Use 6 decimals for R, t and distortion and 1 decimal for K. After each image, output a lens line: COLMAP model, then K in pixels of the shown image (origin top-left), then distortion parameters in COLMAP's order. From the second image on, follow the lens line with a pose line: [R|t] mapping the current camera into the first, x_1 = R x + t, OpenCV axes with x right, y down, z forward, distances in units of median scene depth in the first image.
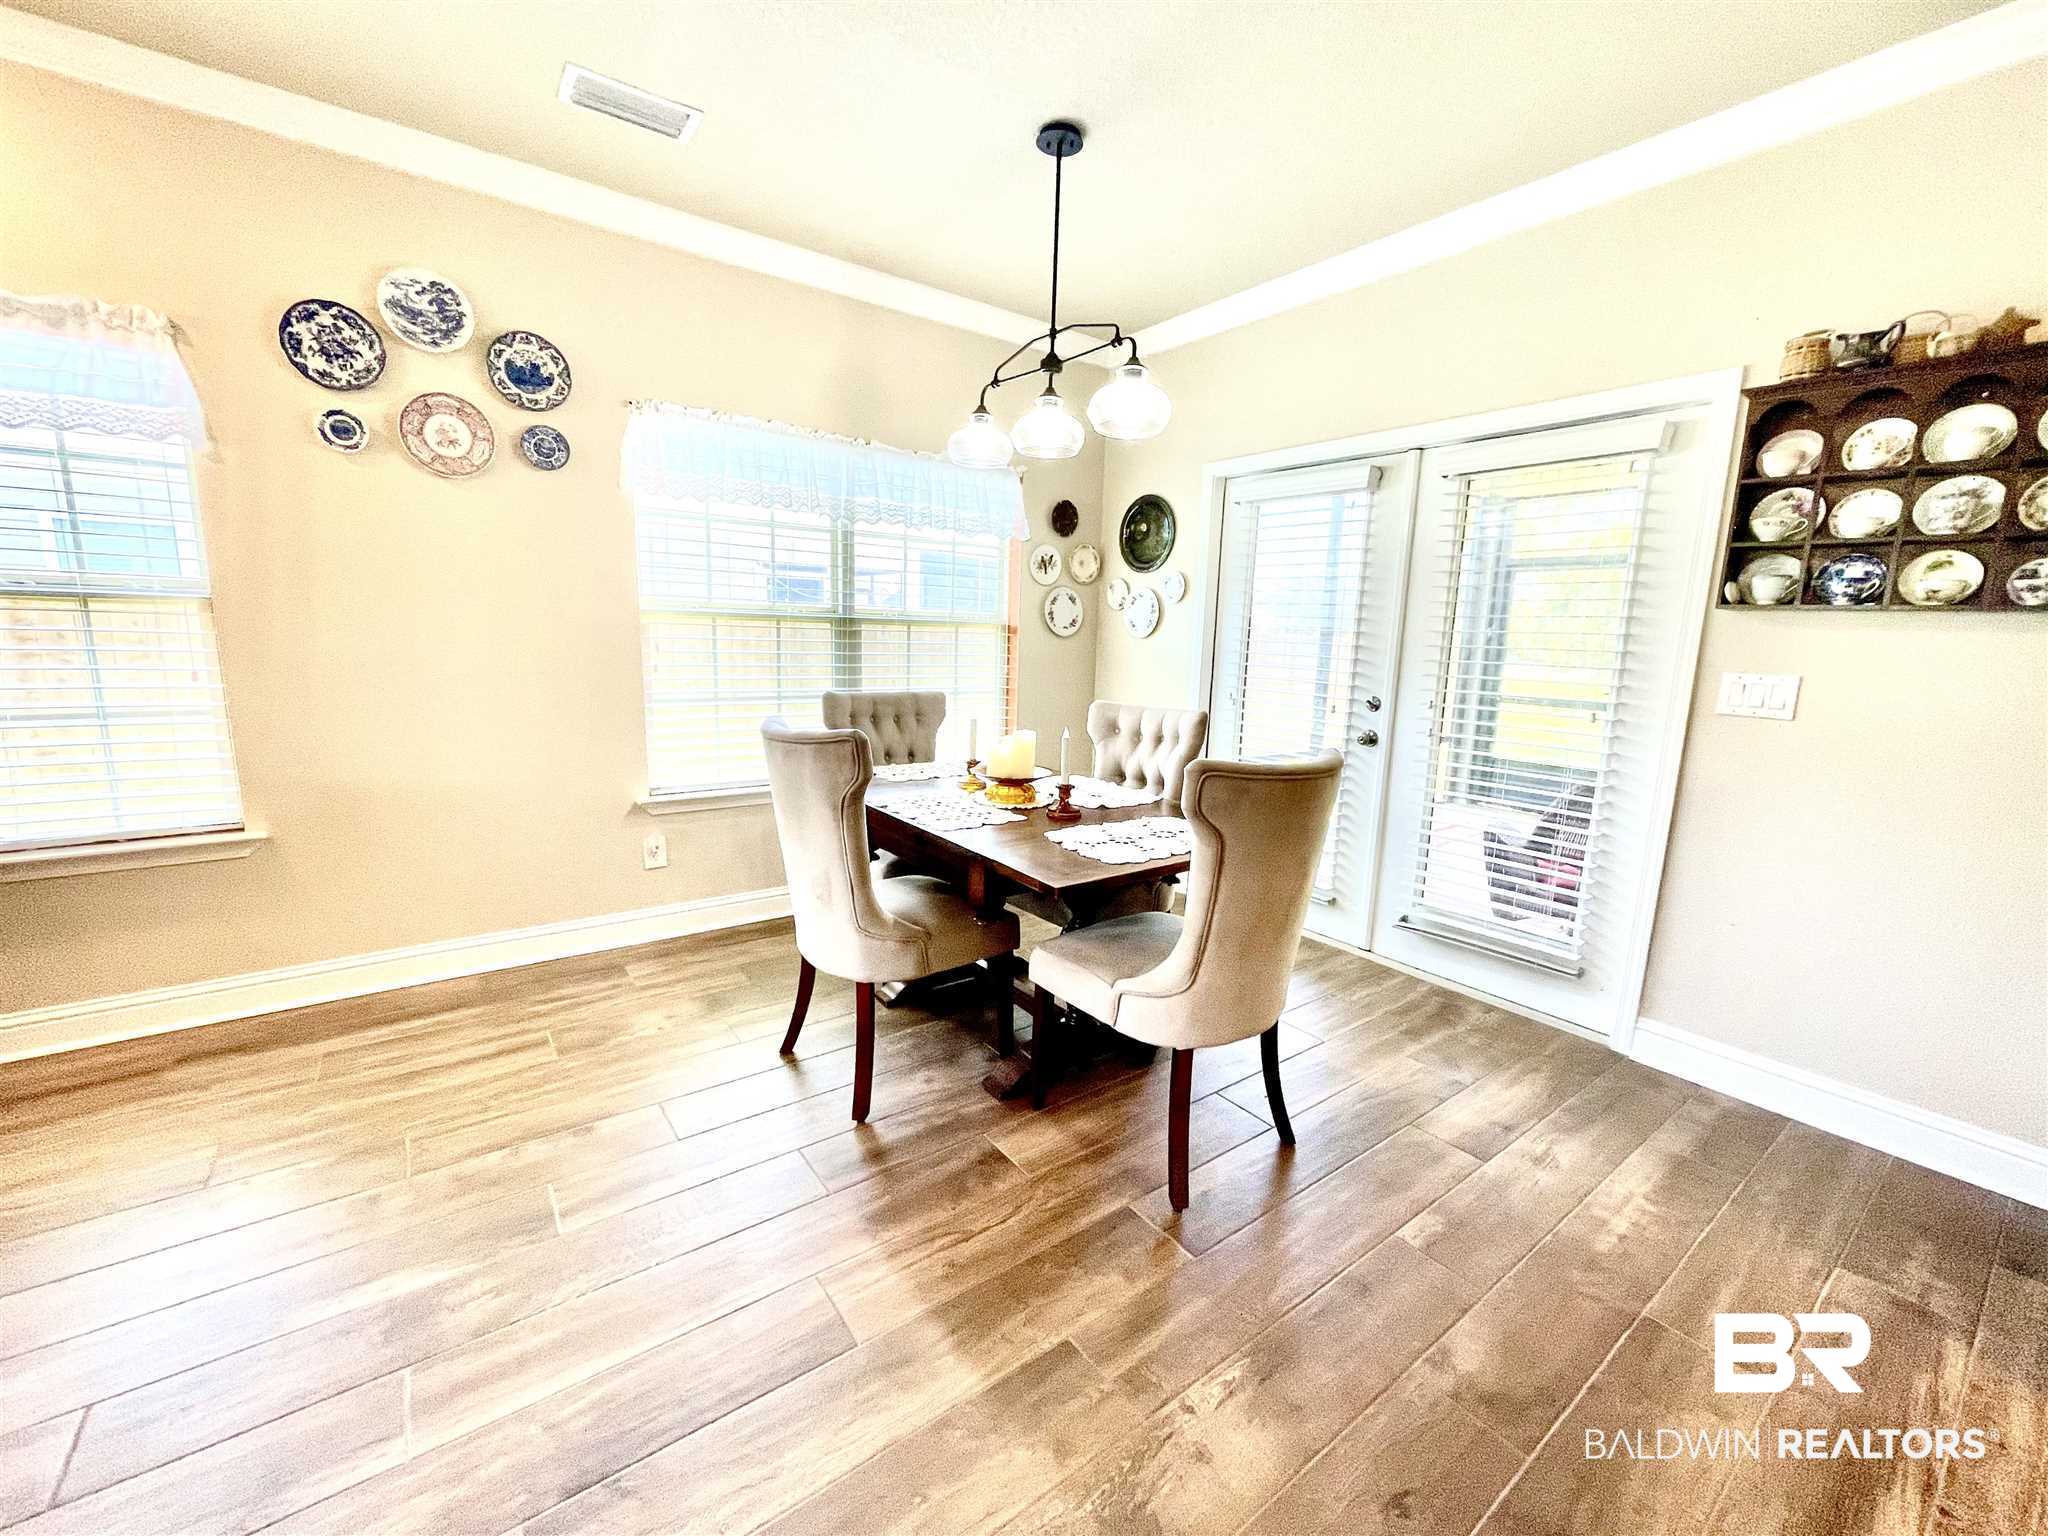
lens RADIAL K [[827.2, 0, 1027.6], [0, 827.2, 765.9], [0, 0, 1]] dist [-0.002362, -0.000618]
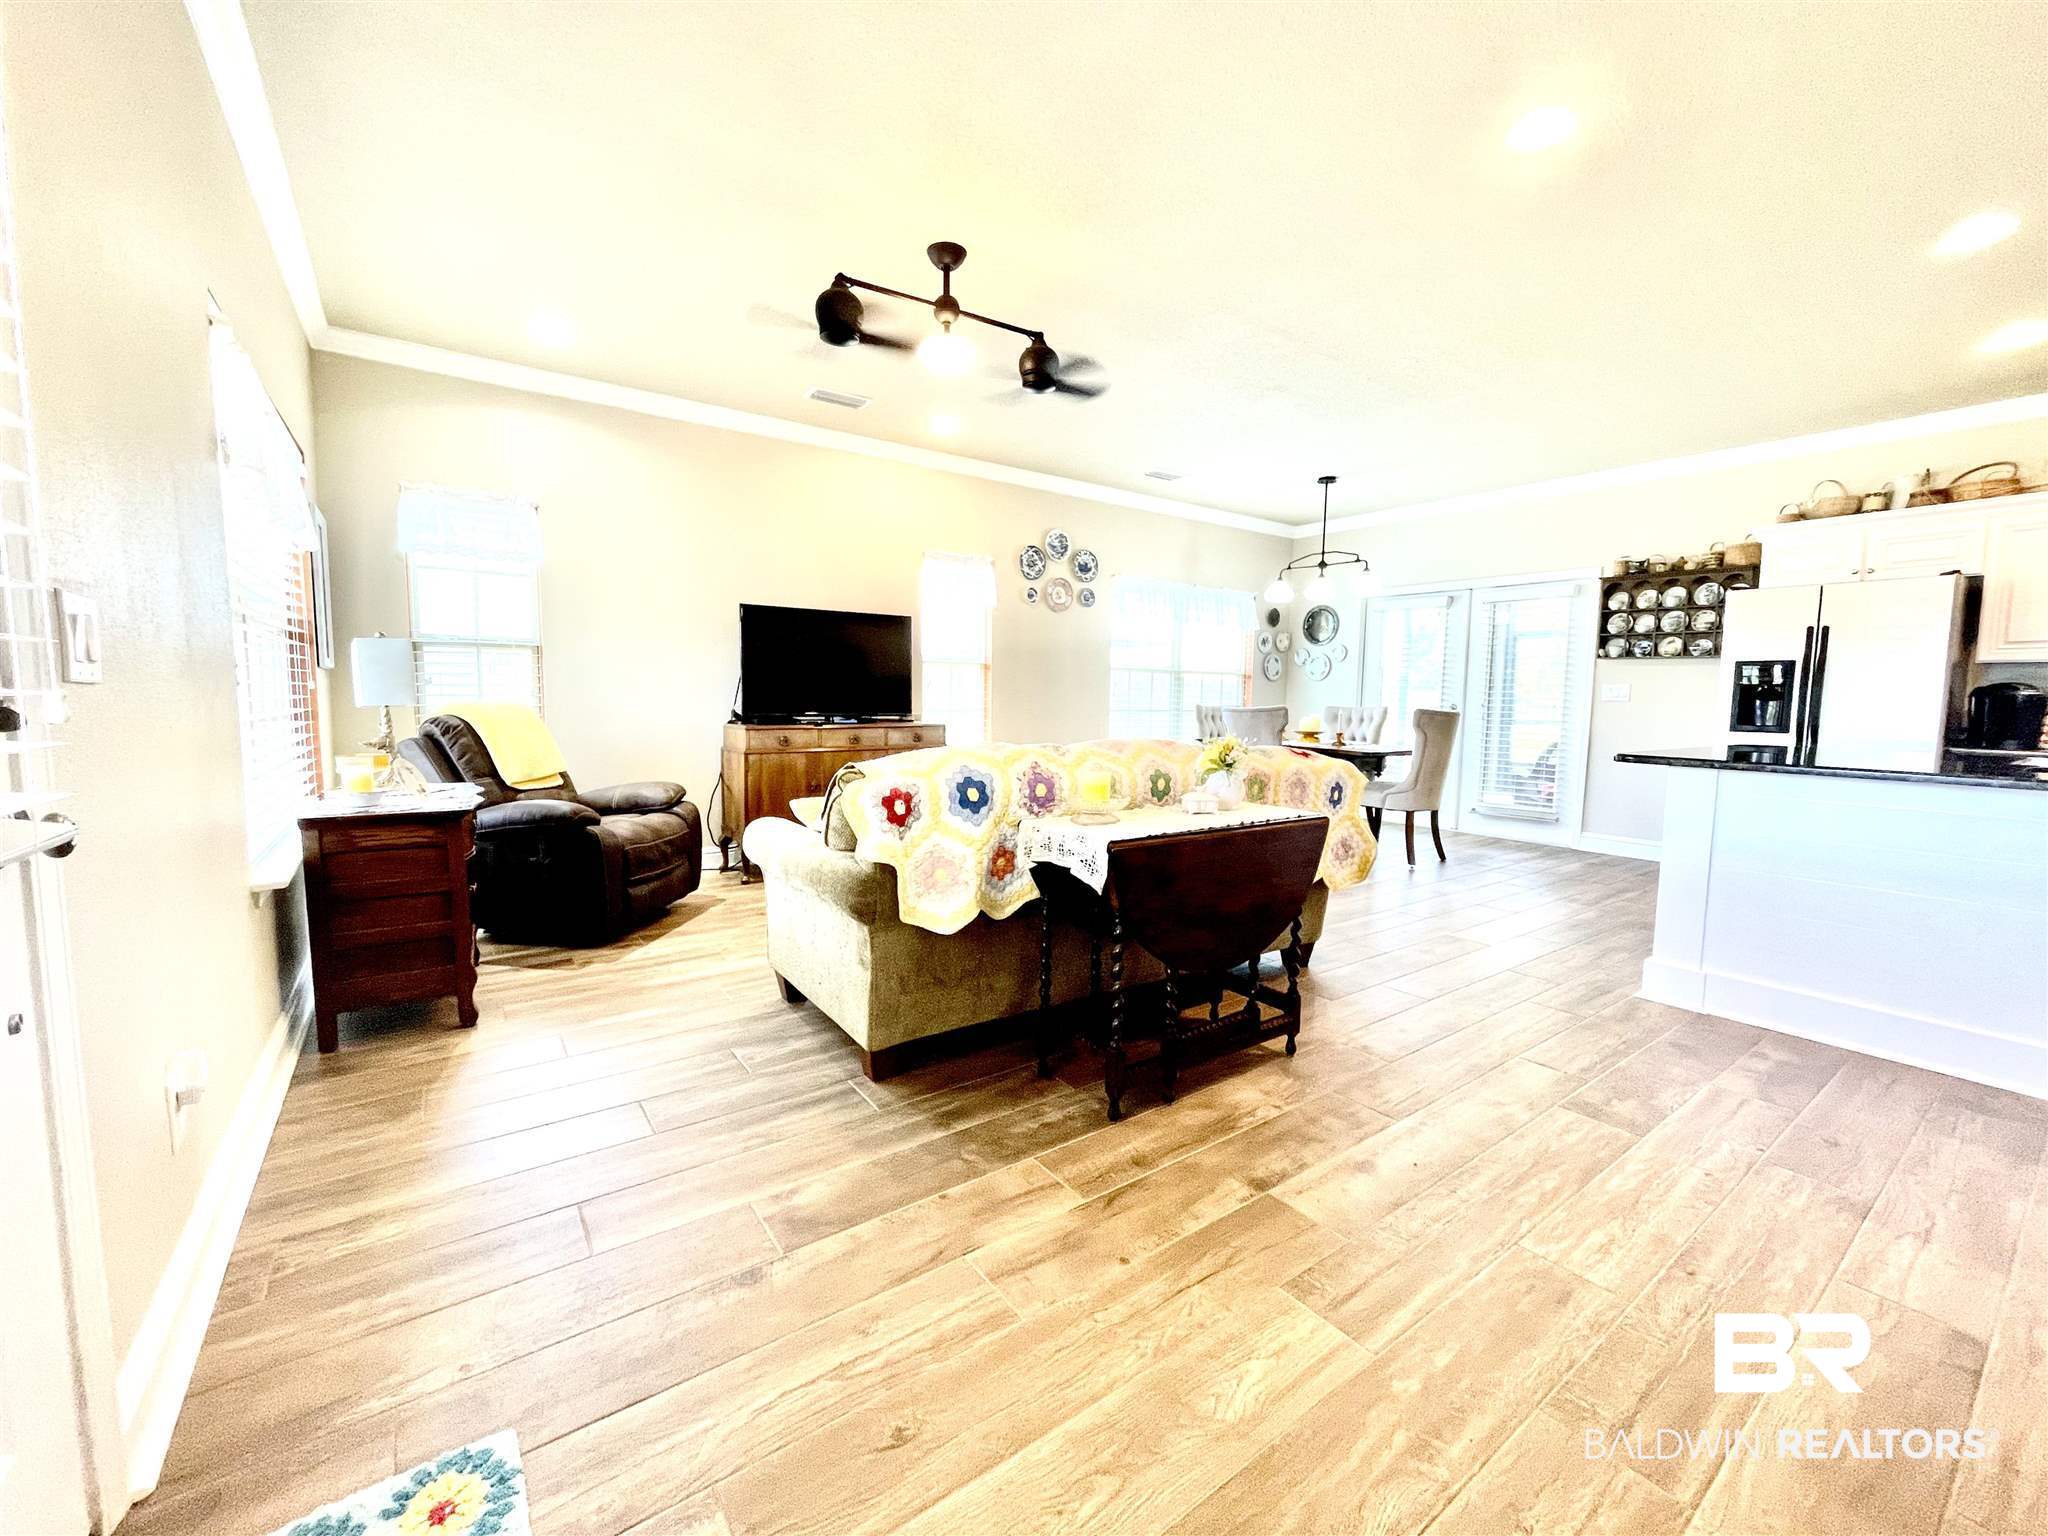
lens RADIAL K [[827.2, 0, 1022.1], [0, 827.2, 771.2], [0, 0, 1]] dist [-0.002362, -0.000618]
pose [[0.999769, -0.012862, -0.017244, -0.850777], [0.011630, 0.997501, -0.069693, 0.294068], [0.018098, 0.069476, 0.997419, -1.461682]]
